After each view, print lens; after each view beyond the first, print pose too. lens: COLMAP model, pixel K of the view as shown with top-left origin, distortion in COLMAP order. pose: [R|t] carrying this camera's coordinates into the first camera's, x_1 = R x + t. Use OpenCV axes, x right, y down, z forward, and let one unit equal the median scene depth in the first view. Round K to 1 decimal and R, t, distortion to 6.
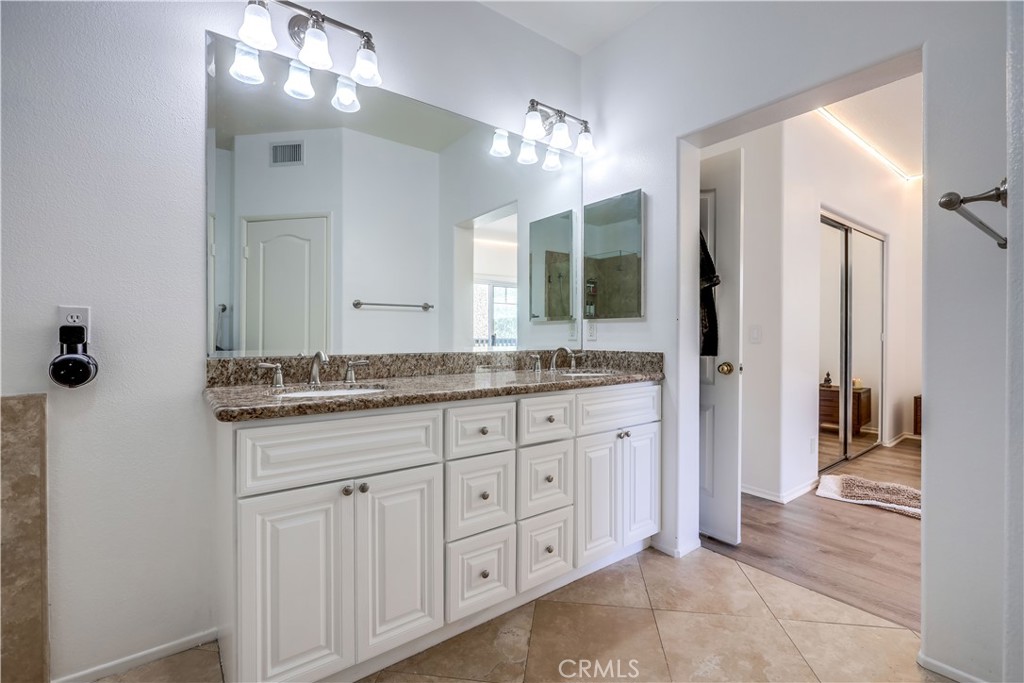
lens RADIAL K [[463.7, 0, 513.2], [0, 463.7, 339.2], [0, 0, 1]] dist [0.000246, 0.000028]
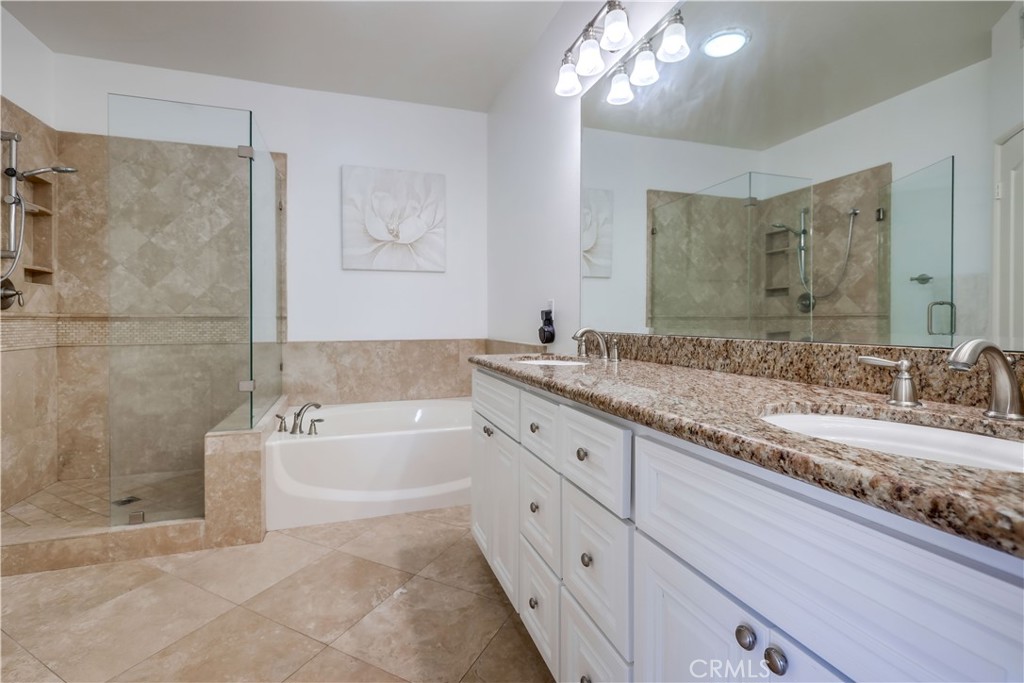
lens RADIAL K [[463.7, 0, 509.3], [0, 463.7, 320.5], [0, 0, 1]] dist [0.000246, 0.000028]
pose [[-0.318487, 0.000398, -0.947927, 0.574008], [-0.006533, 0.999975, 0.002615, 0.005424], [0.947905, 0.007026, -0.318476, 0.959168]]
